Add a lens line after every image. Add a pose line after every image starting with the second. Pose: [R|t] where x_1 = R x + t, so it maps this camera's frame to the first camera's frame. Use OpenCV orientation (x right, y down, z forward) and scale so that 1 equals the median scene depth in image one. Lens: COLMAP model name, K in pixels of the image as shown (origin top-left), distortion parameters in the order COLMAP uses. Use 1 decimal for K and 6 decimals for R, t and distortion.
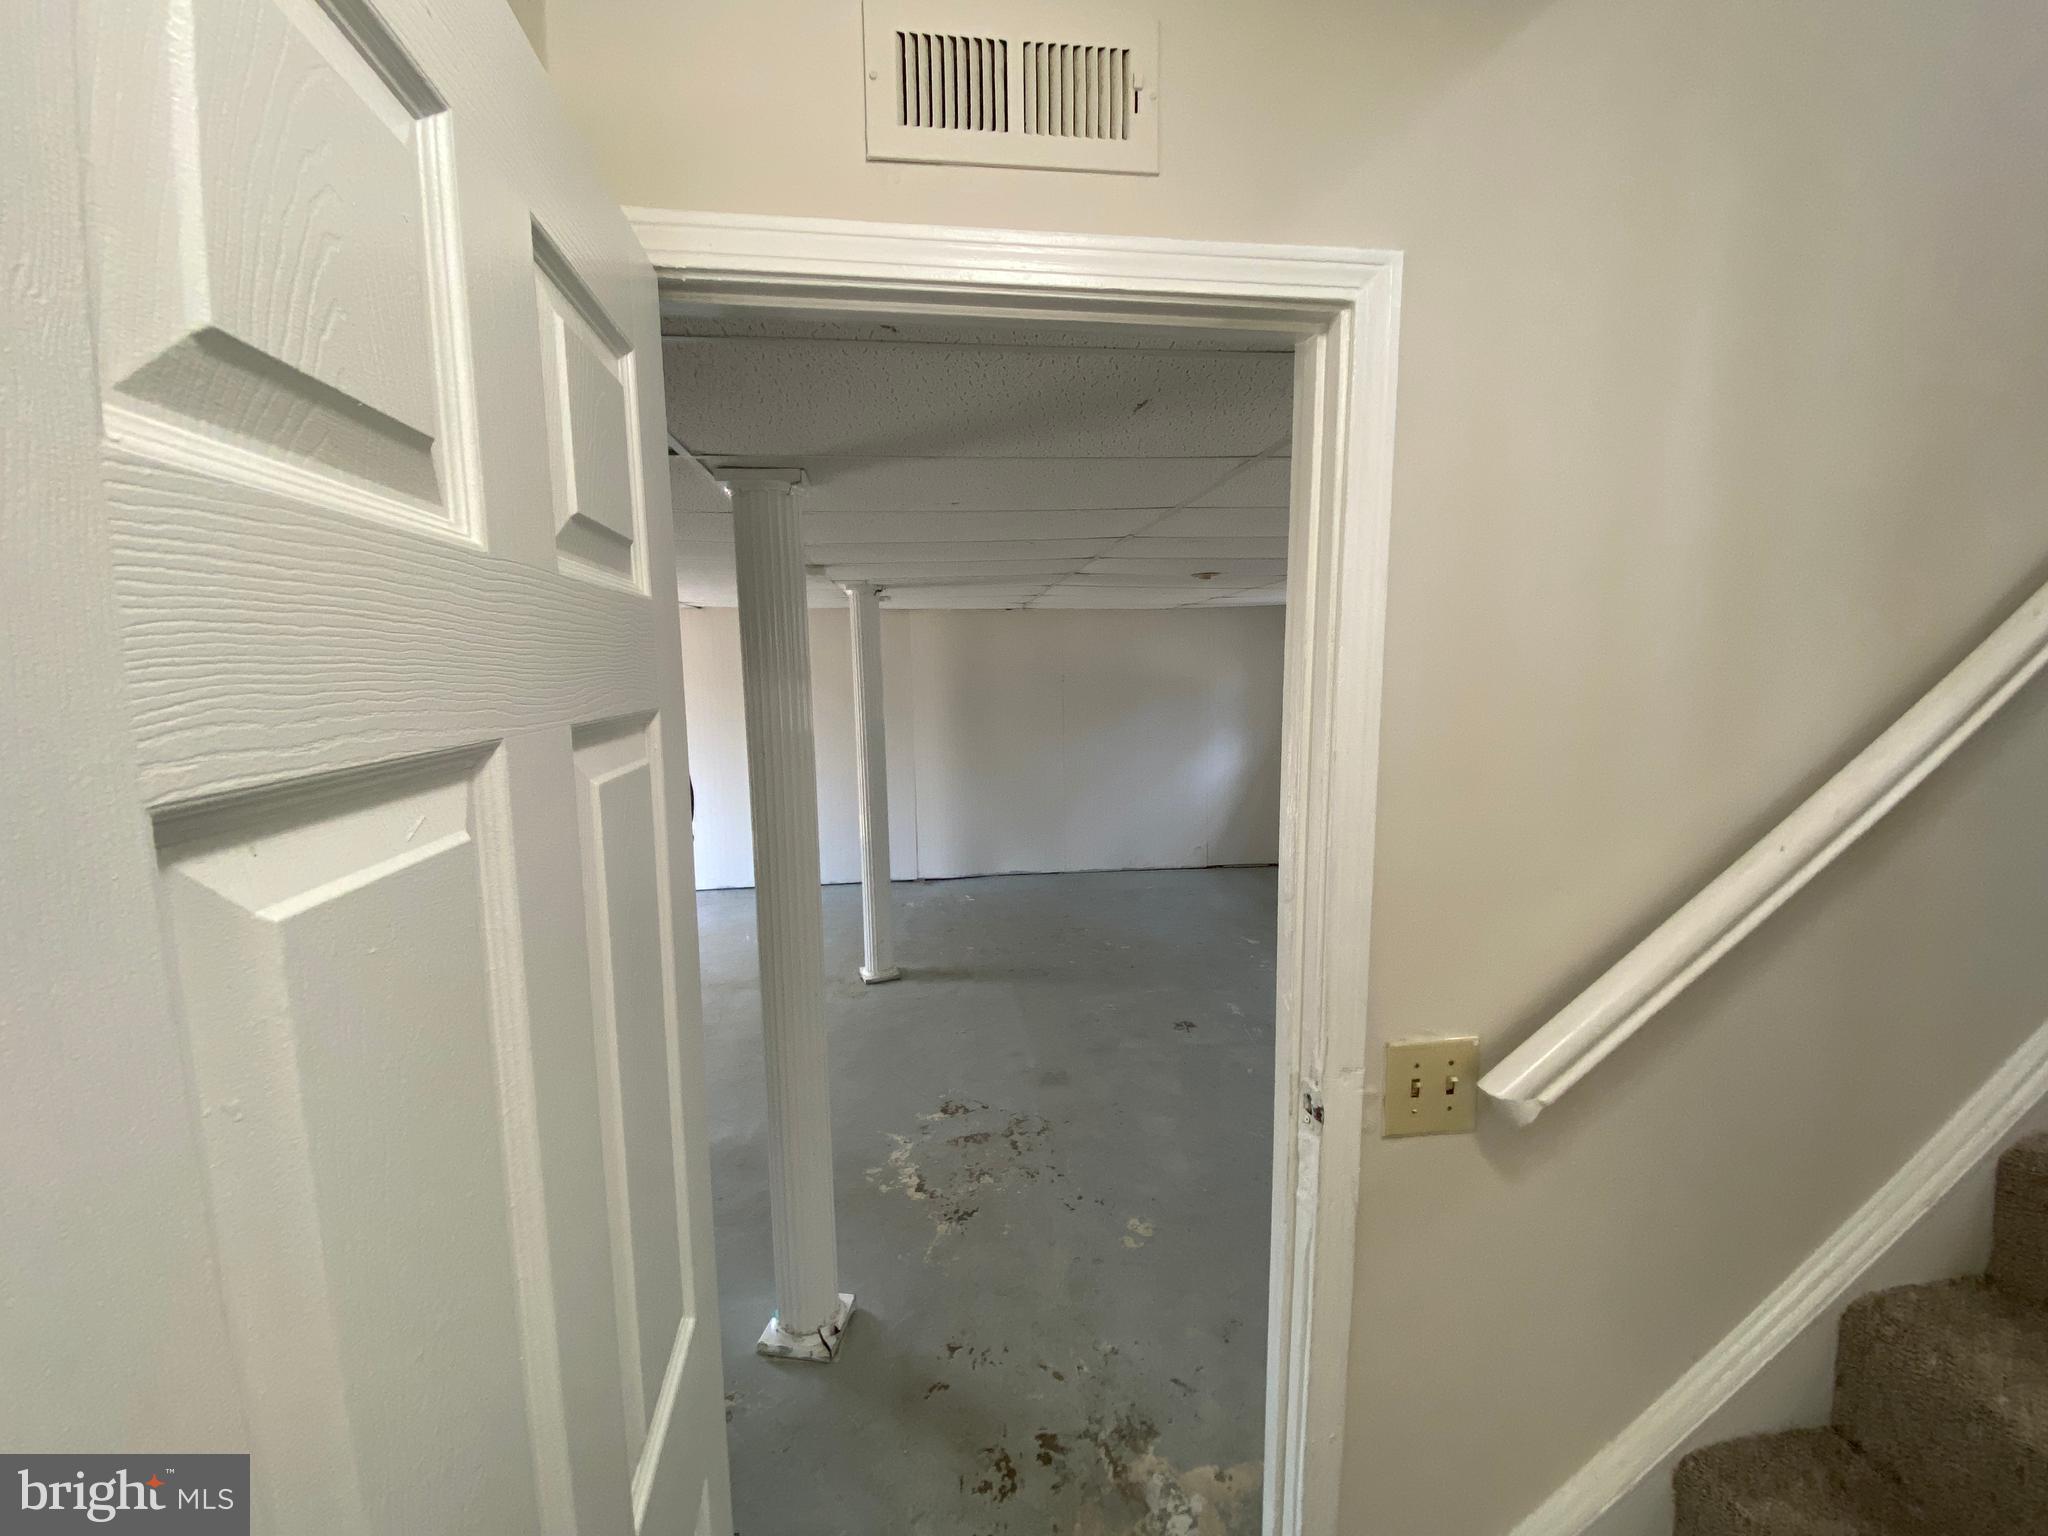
lens RADIAL K [[829.8, 0, 1020.0], [0, 829.8, 765.7], [0, 0, 1]] dist [0.067072, -0.047767]
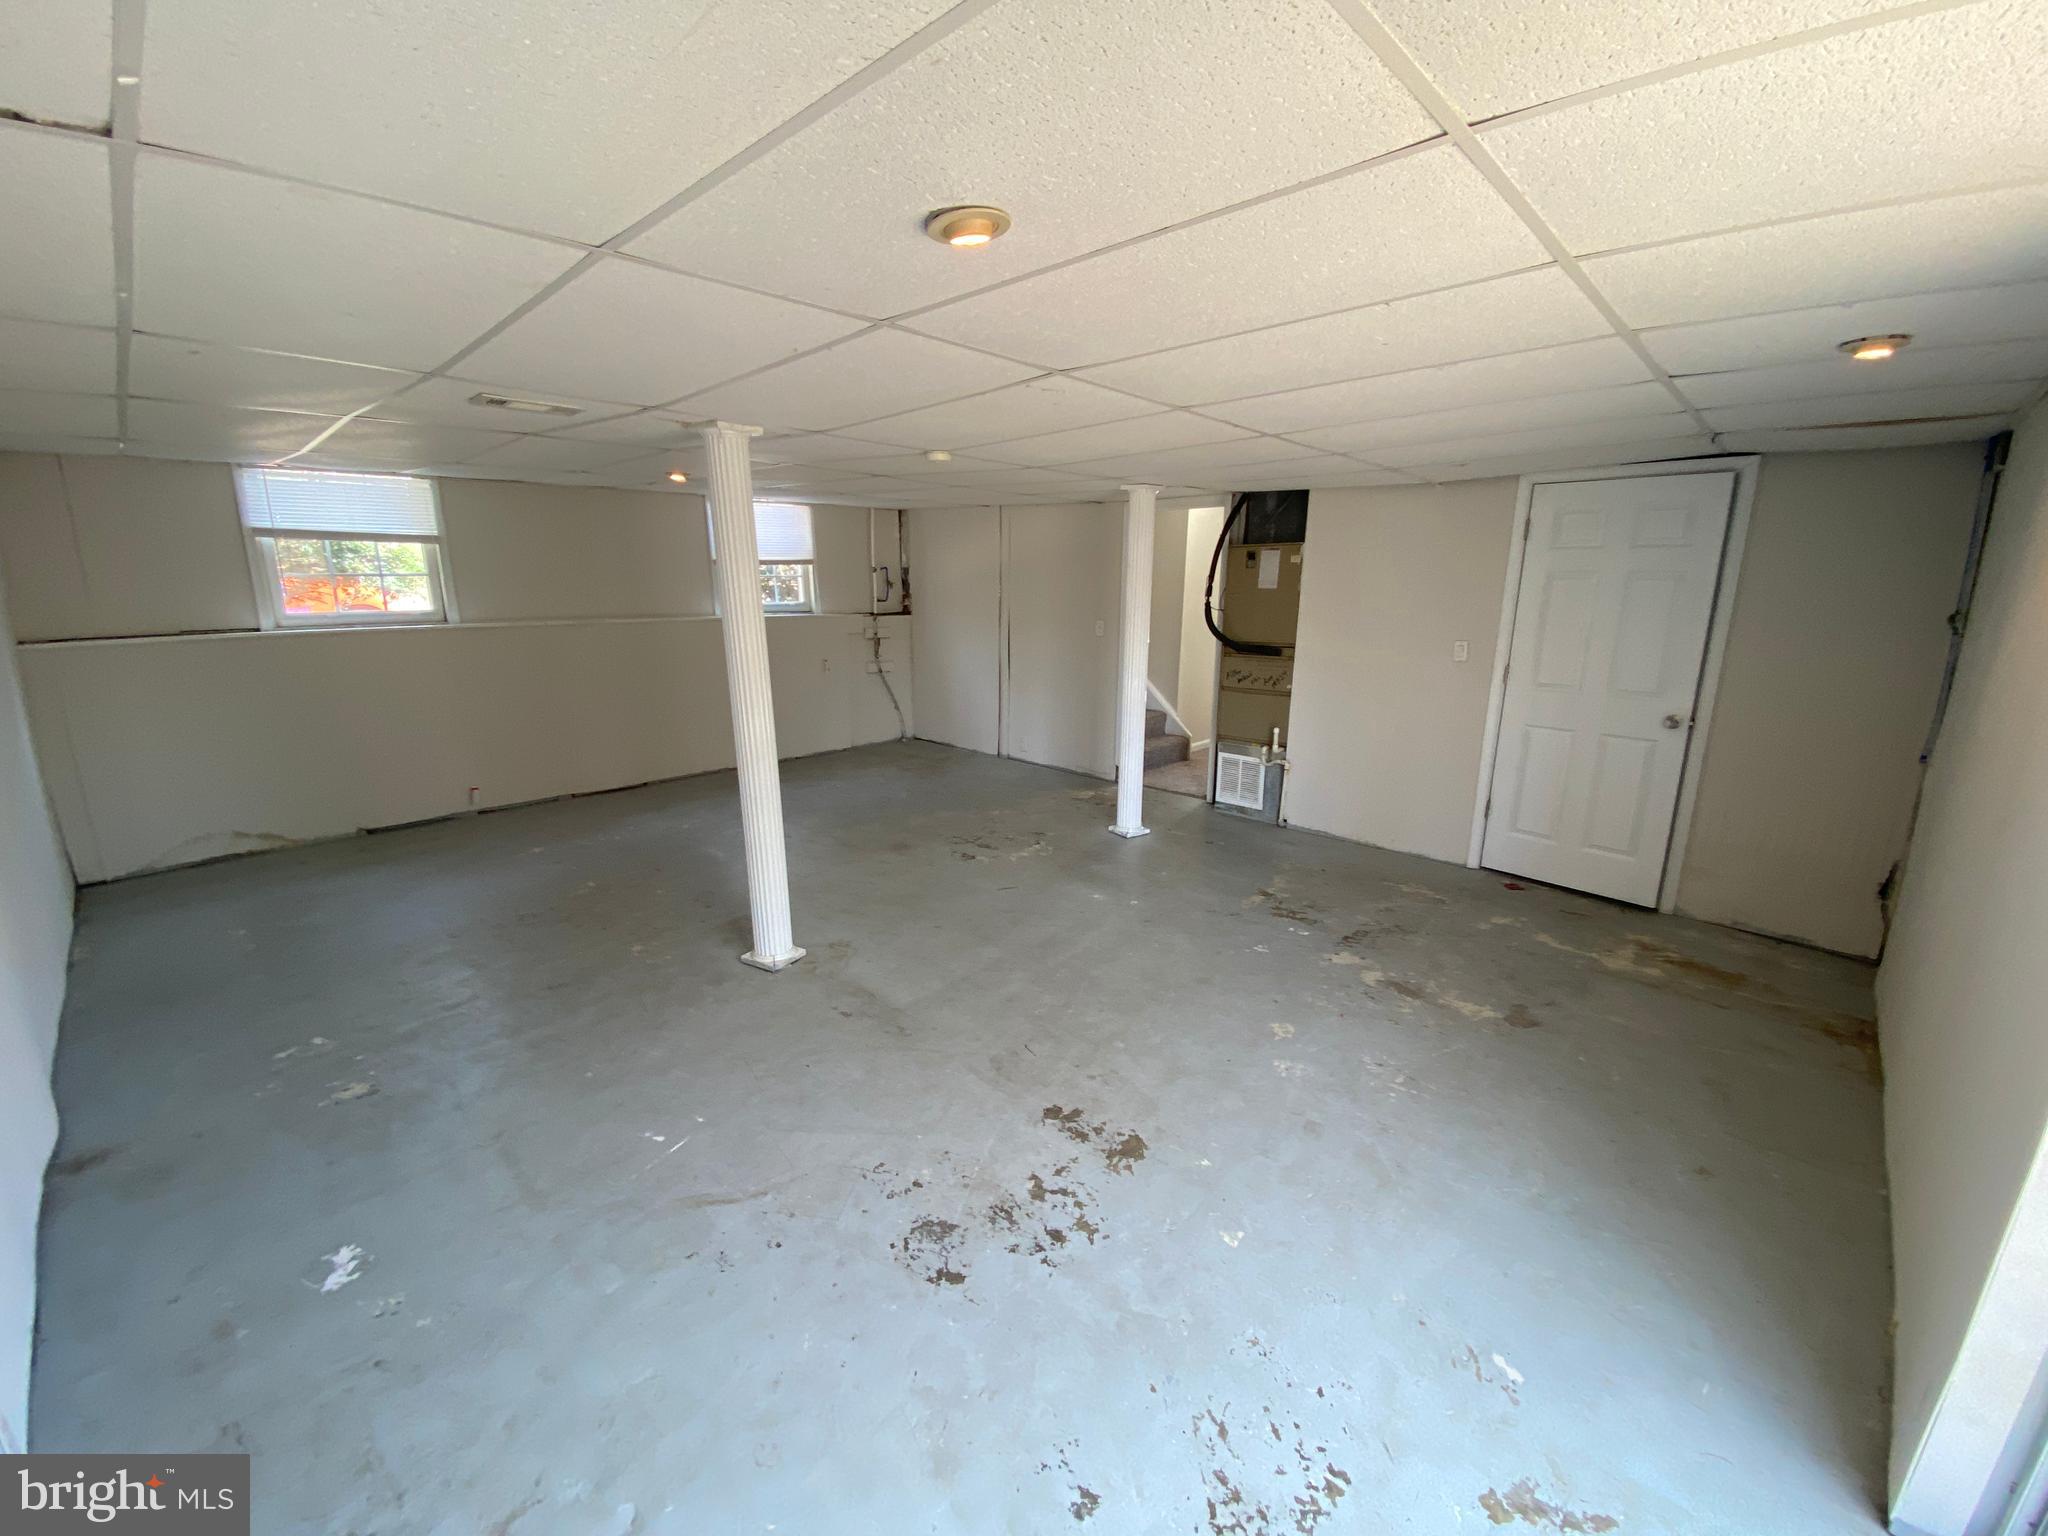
lens RADIAL K [[829.8, 0, 1020.0], [0, 829.8, 765.7], [0, 0, 1]] dist [0.067072, -0.047767]
pose [[-0.641790, -0.162566, 0.749451, -1.023120], [0.092828, 0.953619, 0.286345, -0.140712], [-0.761241, 0.253344, -0.596933, 1.471438]]
